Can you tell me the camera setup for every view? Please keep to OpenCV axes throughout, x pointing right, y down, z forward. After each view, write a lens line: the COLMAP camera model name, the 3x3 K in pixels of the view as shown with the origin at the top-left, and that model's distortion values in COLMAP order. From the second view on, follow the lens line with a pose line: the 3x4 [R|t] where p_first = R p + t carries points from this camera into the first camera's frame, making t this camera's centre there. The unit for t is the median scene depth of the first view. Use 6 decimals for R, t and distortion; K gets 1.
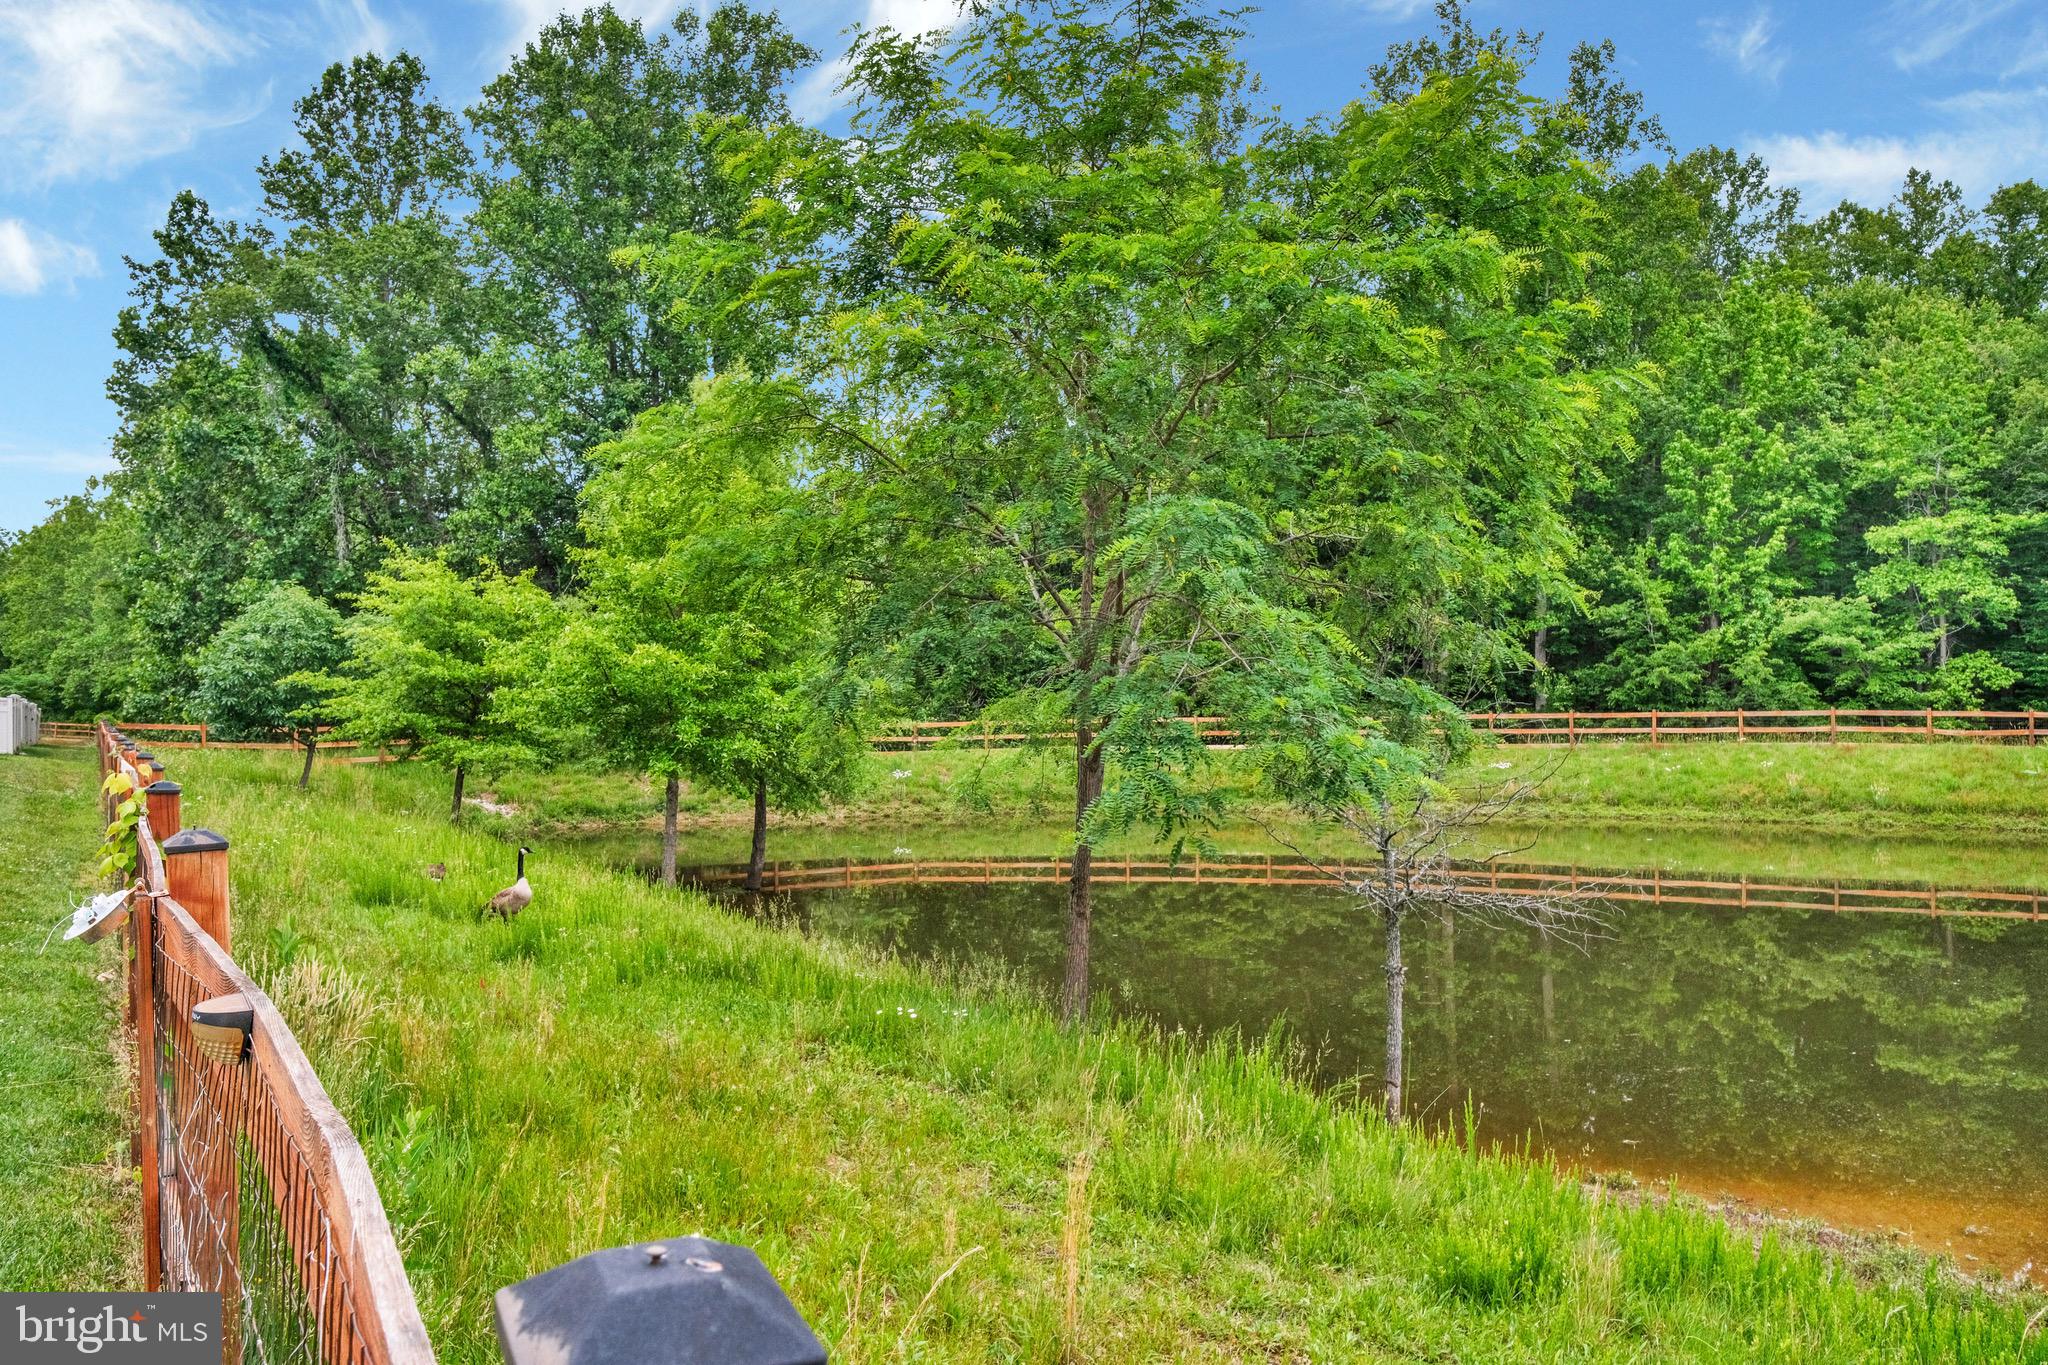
lens RADIAL K [[1560.6, 0, 1007.4], [0, 1560.6, 665.8], [0, 0, 1]] dist [0.015057, 0.003458]
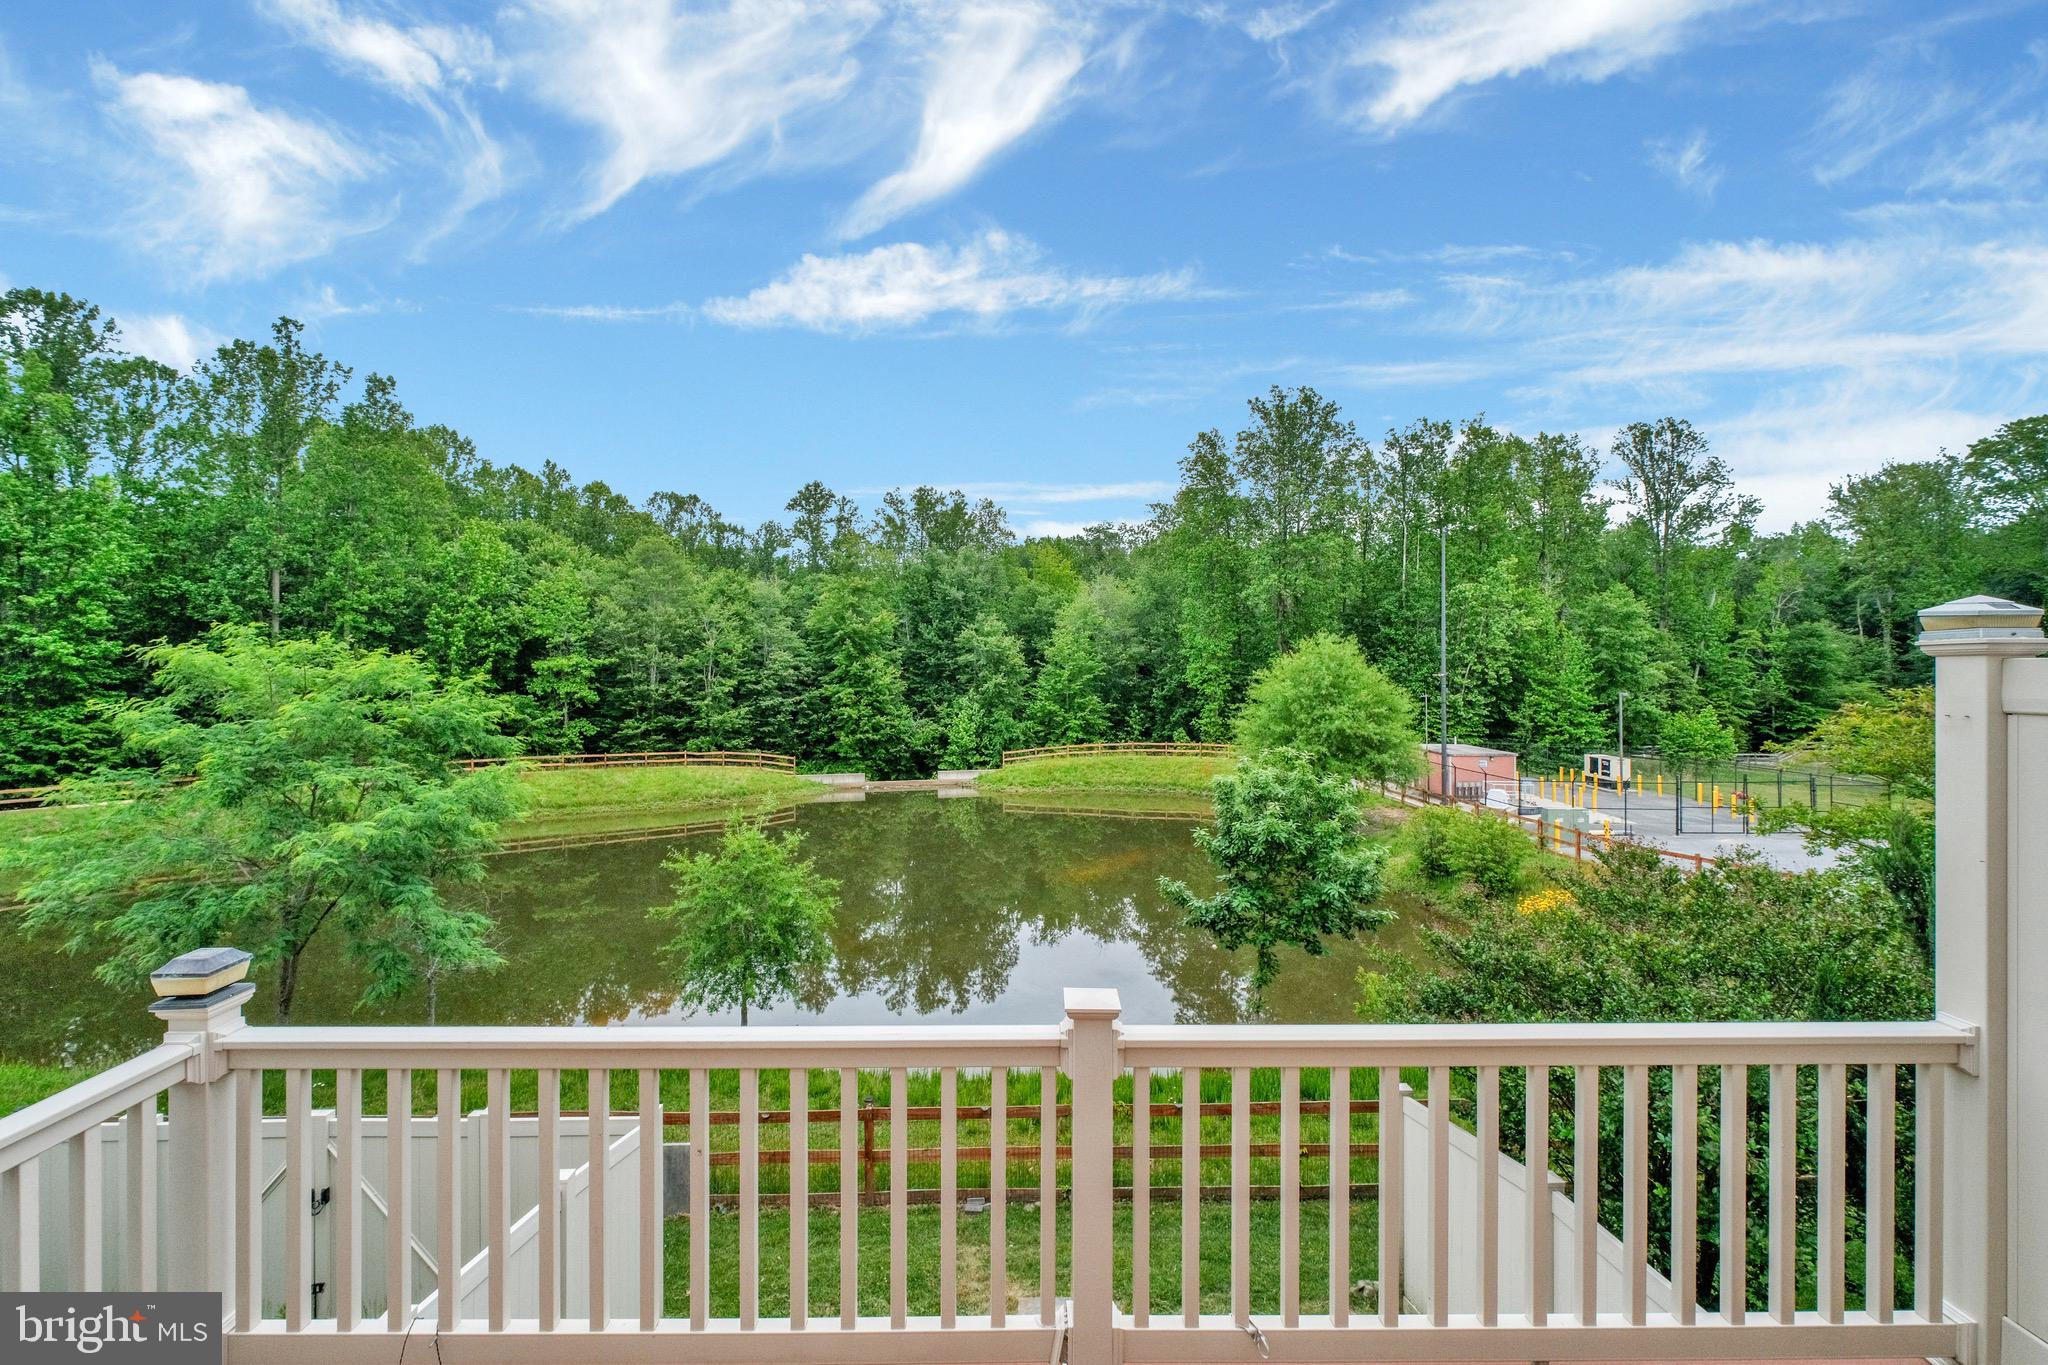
lens RADIAL K [[871.8, 0, 1011.5], [0, 871.8, 669.6], [0, 0, 1]] dist [0.003809, 0.000152]
pose [[0.514854, 0.010256, 0.857216, -0.113756], [-0.016883, 0.999856, -0.001823, -0.081379], [-0.857111, -0.013534, 0.514953, -0.137004]]
